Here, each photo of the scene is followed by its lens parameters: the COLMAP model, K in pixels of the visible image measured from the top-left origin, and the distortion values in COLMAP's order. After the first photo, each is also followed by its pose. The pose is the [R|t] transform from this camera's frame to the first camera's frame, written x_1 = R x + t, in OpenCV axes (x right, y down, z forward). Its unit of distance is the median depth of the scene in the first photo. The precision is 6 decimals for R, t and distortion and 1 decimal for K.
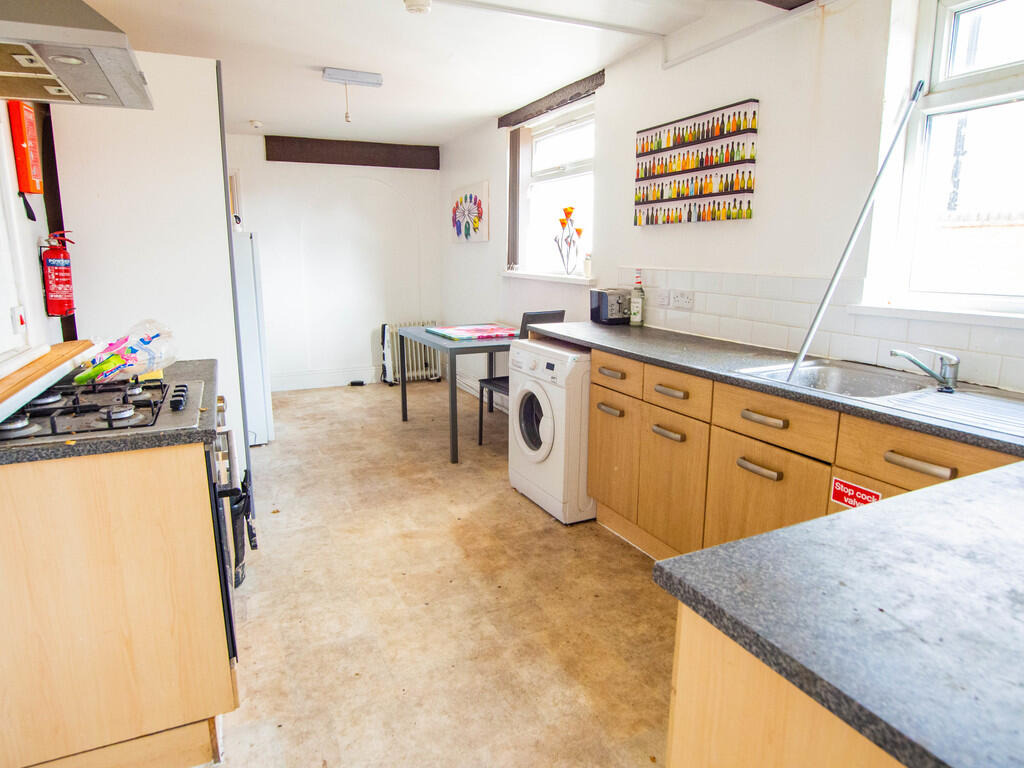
lens RADIAL K [[654.5, 0, 514.5], [0, 654.5, 384.2], [0, 0, 1]] dist [-0.007245, -0.000668]
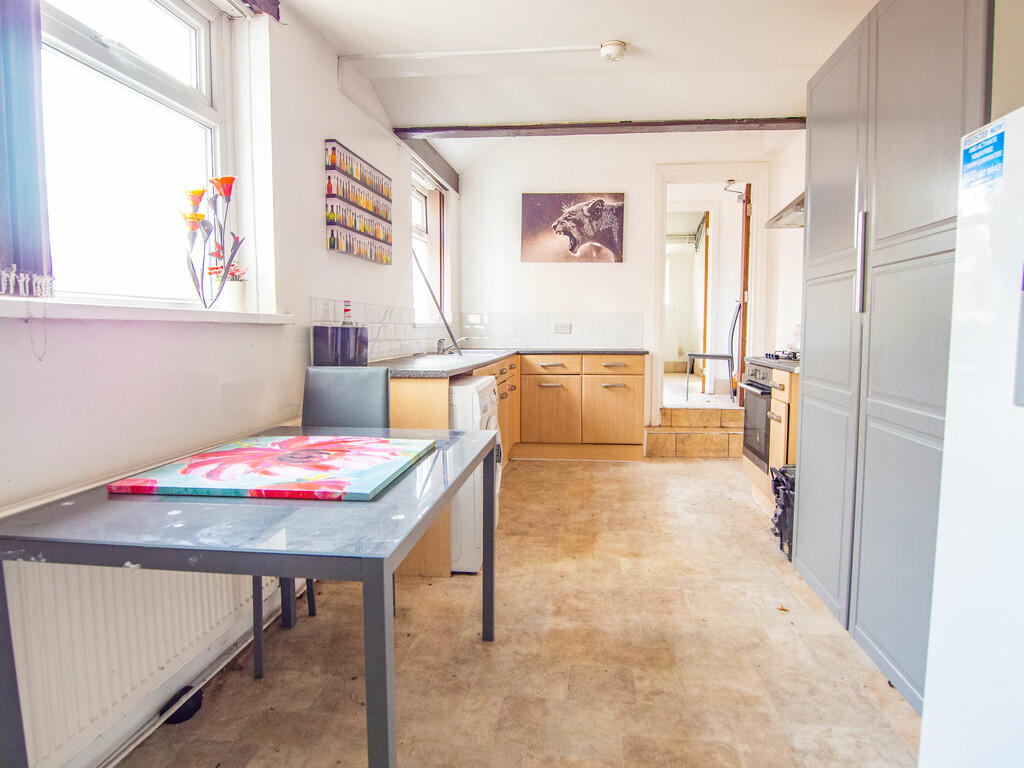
lens RADIAL K [[654.5, 0, 514.8], [0, 654.5, 380.3], [0, 0, 1]] dist [-0.007245, -0.000668]
pose [[-0.853953, -0.043854, 0.518498, -0.474988], [0.099718, 0.964182, 0.245783, -0.275961], [-0.510705, 0.261591, -0.818993, 1.690238]]
